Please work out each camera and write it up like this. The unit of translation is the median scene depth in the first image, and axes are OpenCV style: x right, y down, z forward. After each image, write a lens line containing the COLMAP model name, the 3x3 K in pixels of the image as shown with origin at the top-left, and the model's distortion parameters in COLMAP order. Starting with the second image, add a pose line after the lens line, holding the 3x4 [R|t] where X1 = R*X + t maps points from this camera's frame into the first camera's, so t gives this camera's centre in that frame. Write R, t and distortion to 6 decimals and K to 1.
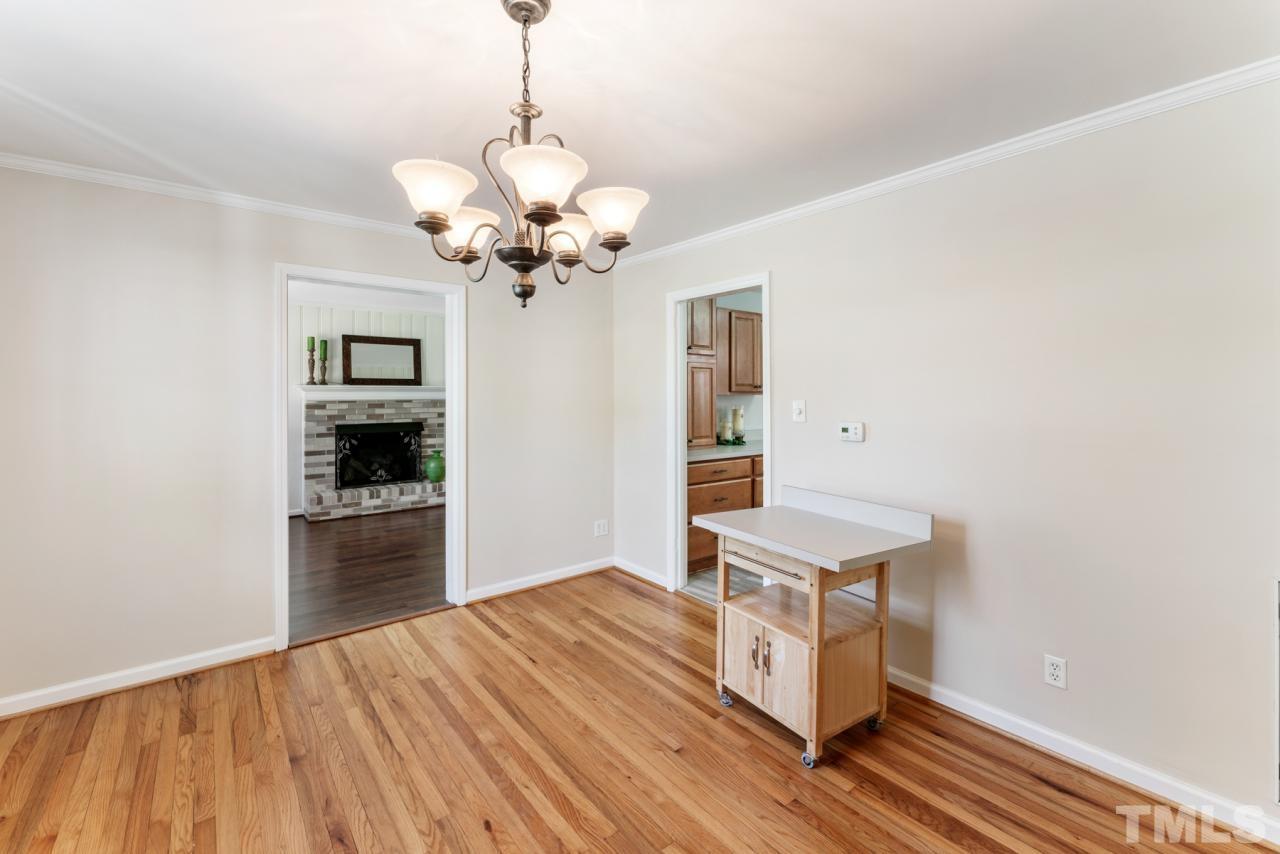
lens RADIAL K [[512.7, 0, 633.1], [0, 512.7, 407.2], [0, 0, 1]] dist [-0.006180, 0.000167]
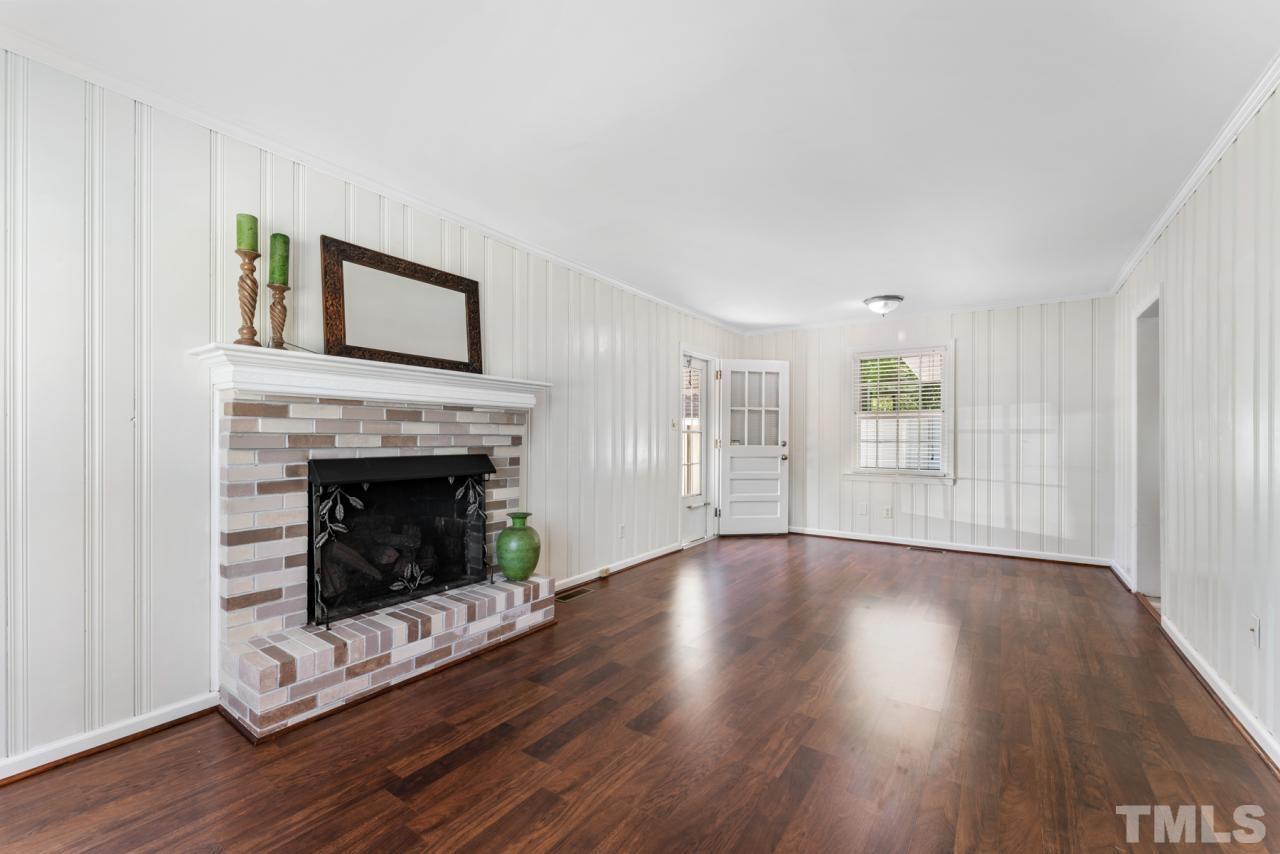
lens RADIAL K [[512.7, 0, 641.1], [0, 512.7, 447.4], [0, 0, 1]] dist [-0.006180, 0.000167]
pose [[0.956386, 0.000251, 0.292106, -0.551955], [0.002090, 0.999968, -0.007701, 0.034957], [-0.292098, 0.007975, 0.956355, 0.674497]]
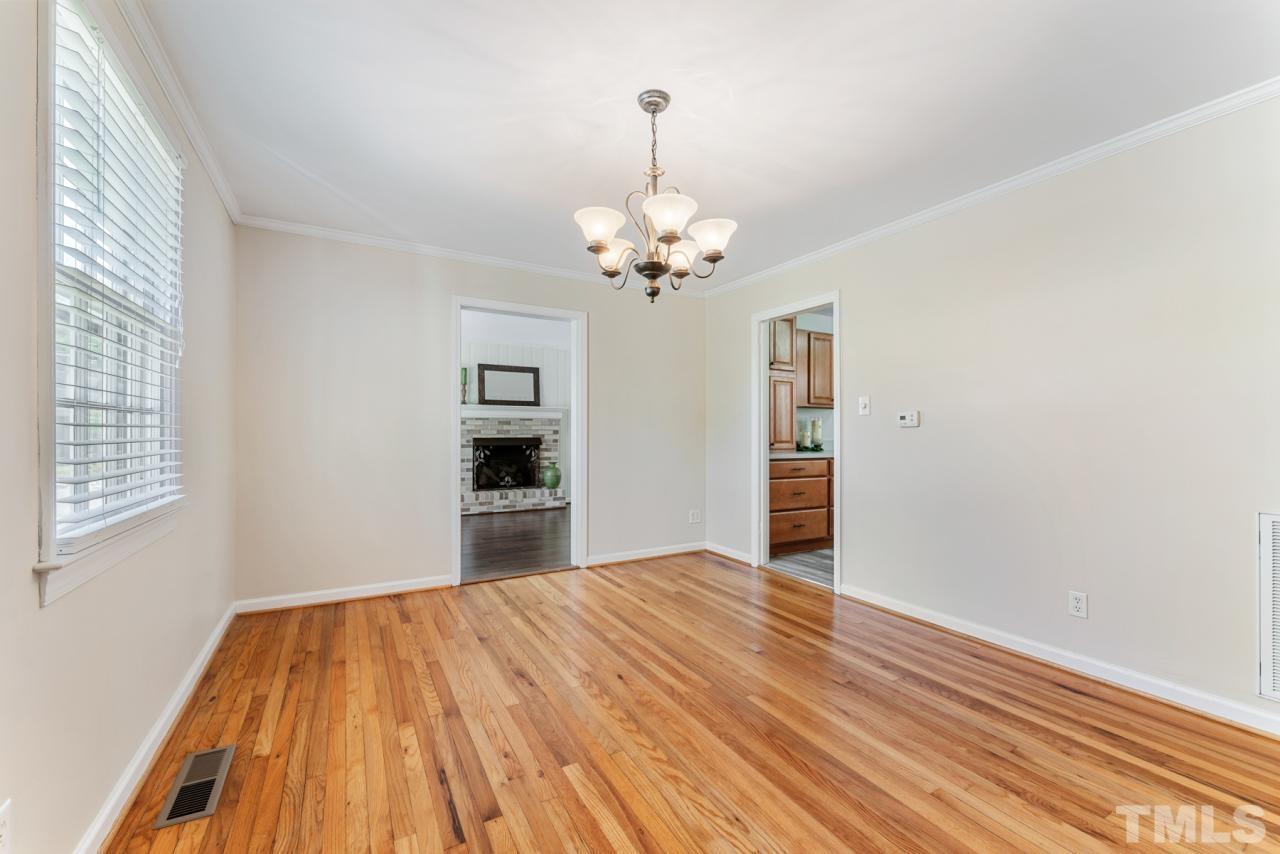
lens RADIAL K [[512.7, 0, 653.0], [0, 512.7, 450.8], [0, 0, 1]] dist [-0.006180, 0.000167]
pose [[0.991699, 0.001811, -0.128565, -0.006405], [-0.002967, 0.999957, -0.008799, 0.091024], [0.128544, 0.009107, 0.991662, -0.174560]]
